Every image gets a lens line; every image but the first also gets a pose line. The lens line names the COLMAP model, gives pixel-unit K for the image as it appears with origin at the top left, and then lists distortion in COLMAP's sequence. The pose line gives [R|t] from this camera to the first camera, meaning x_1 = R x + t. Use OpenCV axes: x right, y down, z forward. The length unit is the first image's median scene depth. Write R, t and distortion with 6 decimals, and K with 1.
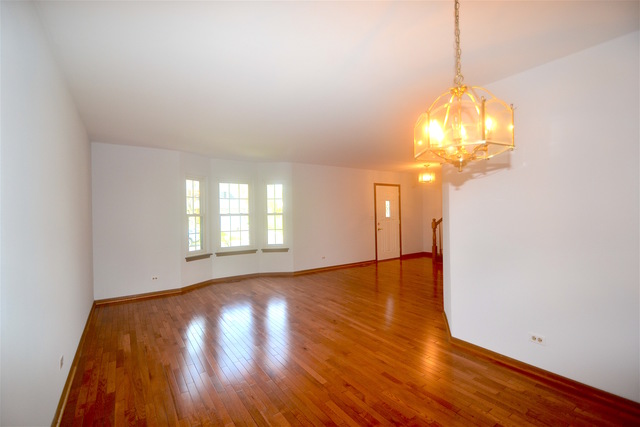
lens RADIAL K [[286.7, 0, 314.8], [0, 286.7, 215.1], [0, 0, 1]] dist [0.016716, -0.015608]
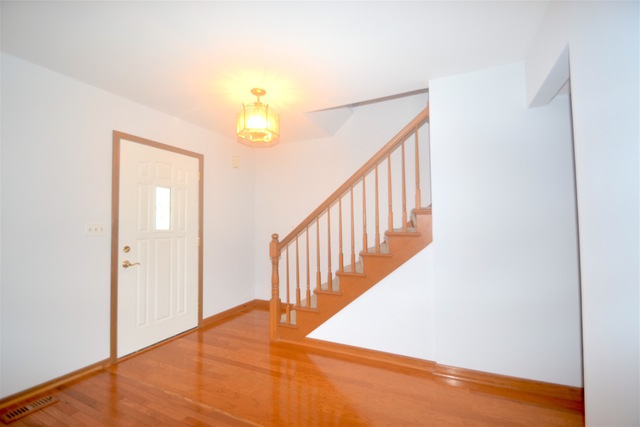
lens RADIAL K [[286.7, 0, 314.8], [0, 286.7, 215.1], [0, 0, 1]] dist [0.016716, -0.015608]
pose [[0.865114, 0.026856, 0.500856, 0.244683], [-0.005827, 0.999036, -0.043505, 0.003092], [-0.501542, 0.034718, 0.864436, 0.583159]]
